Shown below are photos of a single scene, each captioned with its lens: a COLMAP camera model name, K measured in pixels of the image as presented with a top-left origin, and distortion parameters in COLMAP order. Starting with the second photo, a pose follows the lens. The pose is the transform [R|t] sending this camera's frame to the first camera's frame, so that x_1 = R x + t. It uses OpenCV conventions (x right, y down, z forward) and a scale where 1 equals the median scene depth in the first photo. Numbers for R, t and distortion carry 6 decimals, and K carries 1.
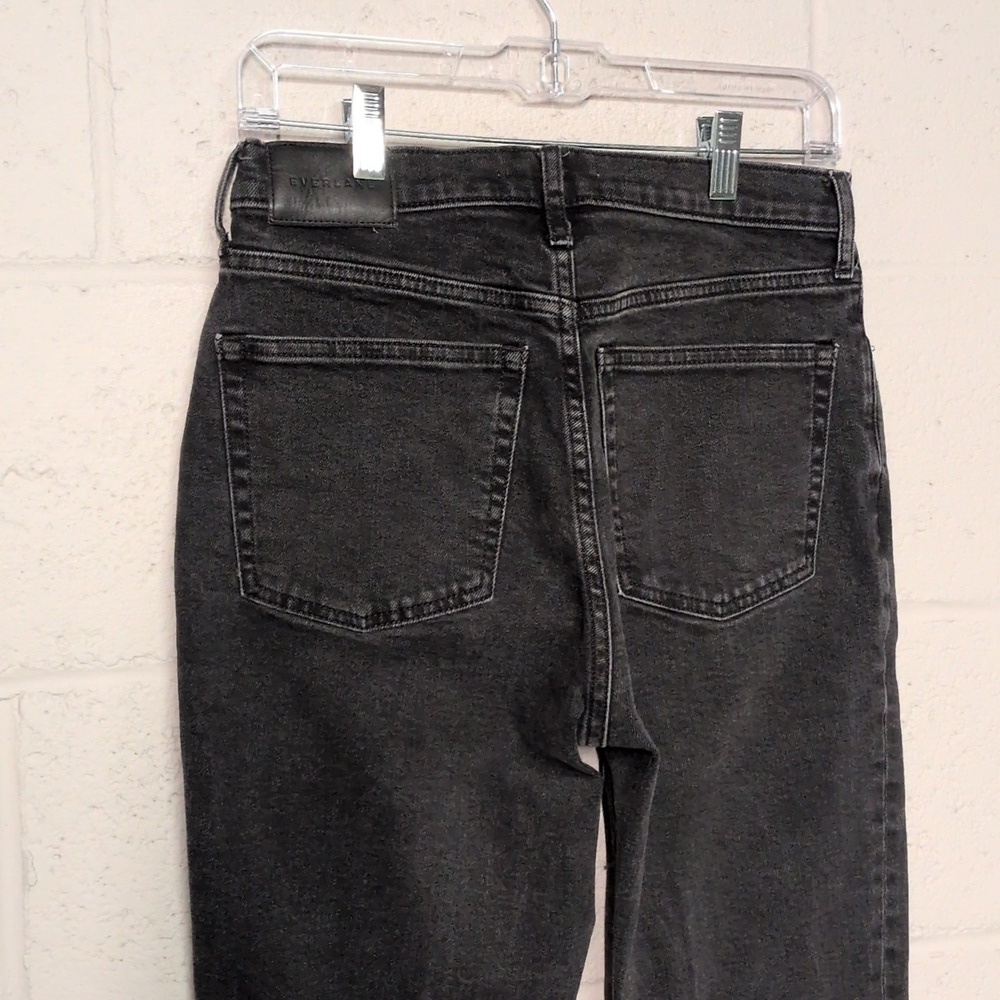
lens RADIAL K [[1703.1, 0, 505.6], [0, 1703.1, 501.5], [0, 0, 1]] dist [0.109678, 0.000000]
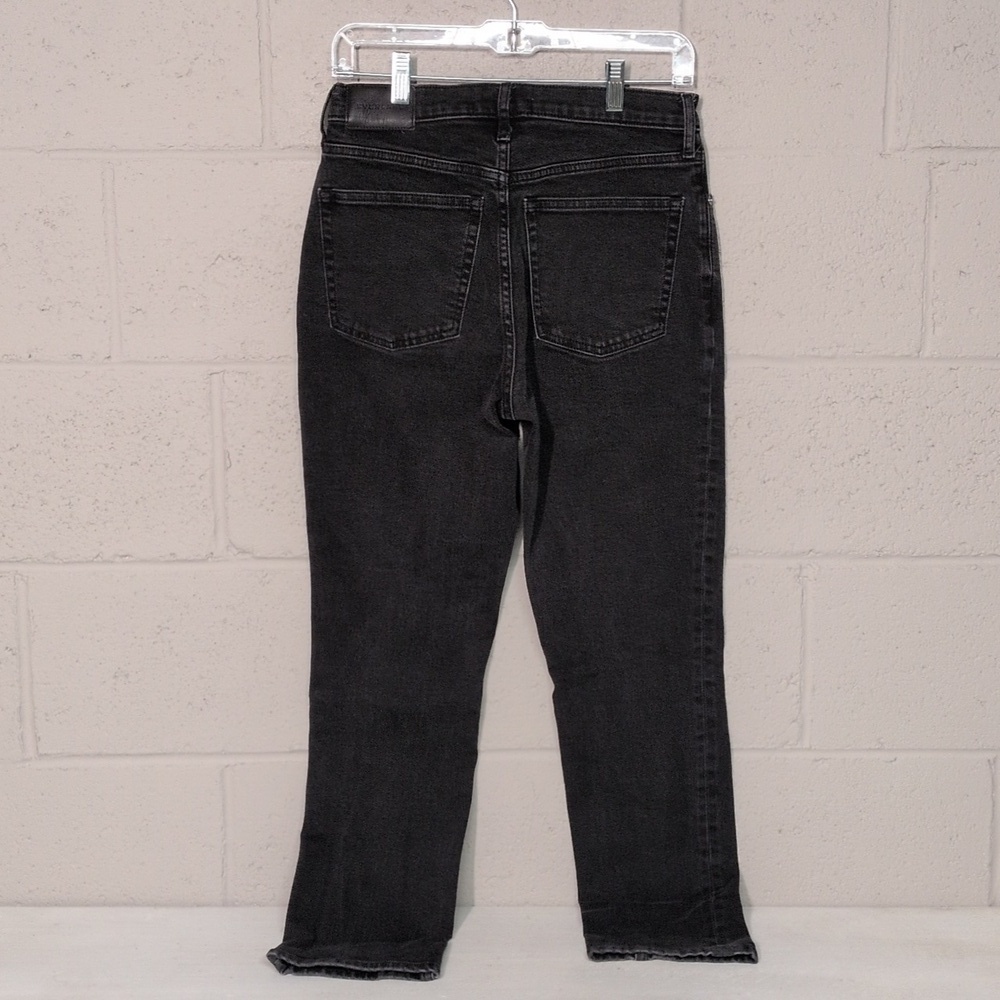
lens RADIAL K [[1703.1, 0, 499.7], [0, 1703.1, 501.0], [0, 0, 1]] dist [0.109678, 0.000000]
pose [[0.948434, 0.074784, -0.308026, 0.615589], [-0.039505, 0.992081, 0.119223, 0.012437], [0.314503, -0.100907, 0.943878, -0.747457]]
